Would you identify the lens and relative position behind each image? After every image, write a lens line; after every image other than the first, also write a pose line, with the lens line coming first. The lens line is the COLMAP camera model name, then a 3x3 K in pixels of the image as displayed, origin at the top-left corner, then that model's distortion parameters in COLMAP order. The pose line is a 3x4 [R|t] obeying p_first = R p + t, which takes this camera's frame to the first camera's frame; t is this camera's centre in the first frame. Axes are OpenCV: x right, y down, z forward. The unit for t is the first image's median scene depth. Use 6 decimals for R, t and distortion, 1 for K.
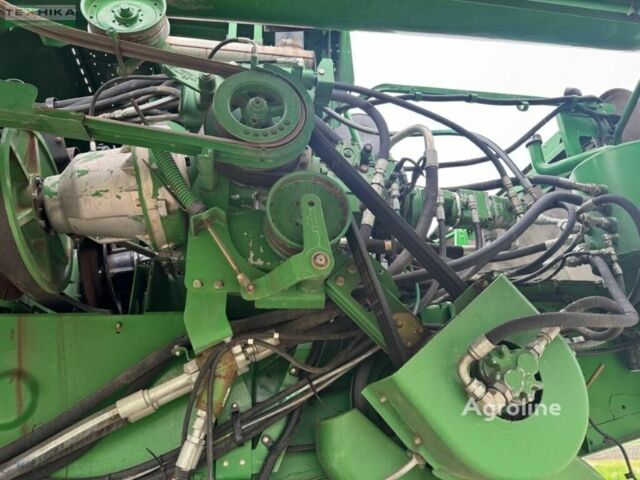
lens RADIAL K [[864.8, 0, 320.0], [0, 864.8, 229.5], [0, 0, 1]] dist [0.316200, -1.037221]
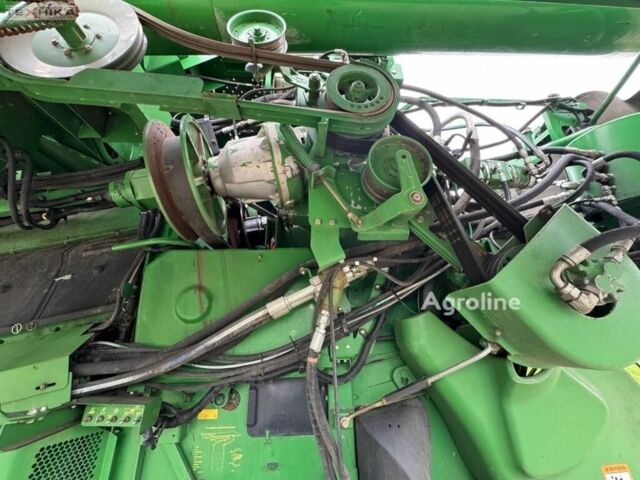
lens RADIAL K [[864.8, 0, 320.0], [0, 864.8, 229.5], [0, 0, 1]] dist [0.316200, -1.037221]
pose [[0.978670, -0.015560, -0.204849, 0.157772], [0.040783, 0.991997, 0.119490, -0.098759], [0.201350, -0.125295, 0.971473, -0.372026]]
